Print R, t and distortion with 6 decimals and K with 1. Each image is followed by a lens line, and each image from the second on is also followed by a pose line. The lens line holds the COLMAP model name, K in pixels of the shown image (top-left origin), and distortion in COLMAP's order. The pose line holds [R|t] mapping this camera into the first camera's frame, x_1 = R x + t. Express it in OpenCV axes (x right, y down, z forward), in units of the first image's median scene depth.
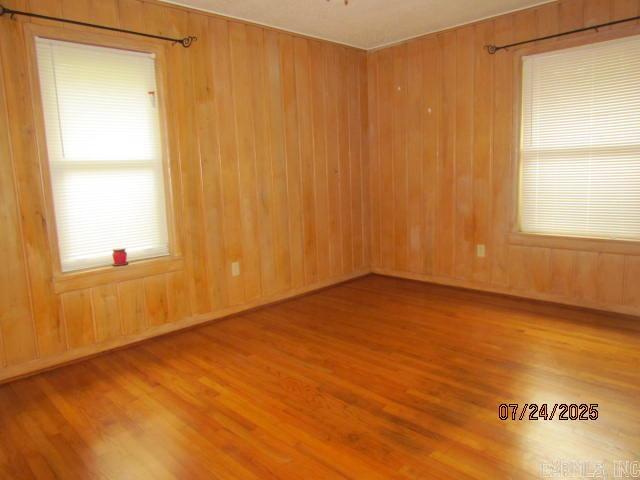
lens RADIAL K [[455.5, 0, 319.5], [0, 455.5, 238.4], [0, 0, 1]] dist [-0.020748, -0.000538]
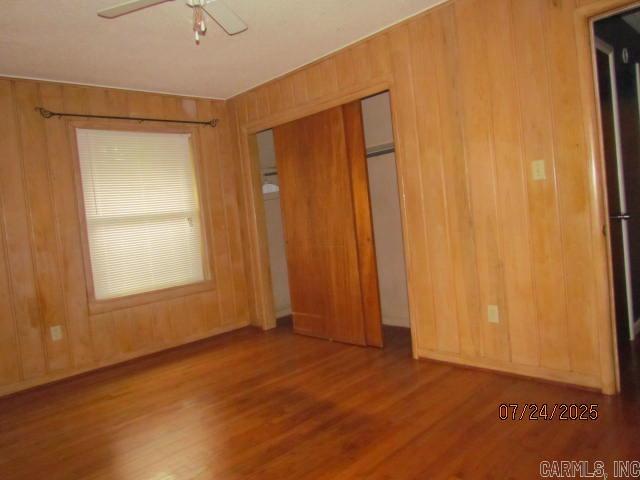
lens RADIAL K [[452.5, 0, 315.7], [0, 452.5, 233.8], [0, 0, 1]] dist [-0.027381, -0.001738]
pose [[0.026213, -0.004431, 0.999647, -0.540344], [0.246153, 0.969229, -0.002159, -0.036550], [-0.968876, 0.246122, 0.026497, 0.503602]]
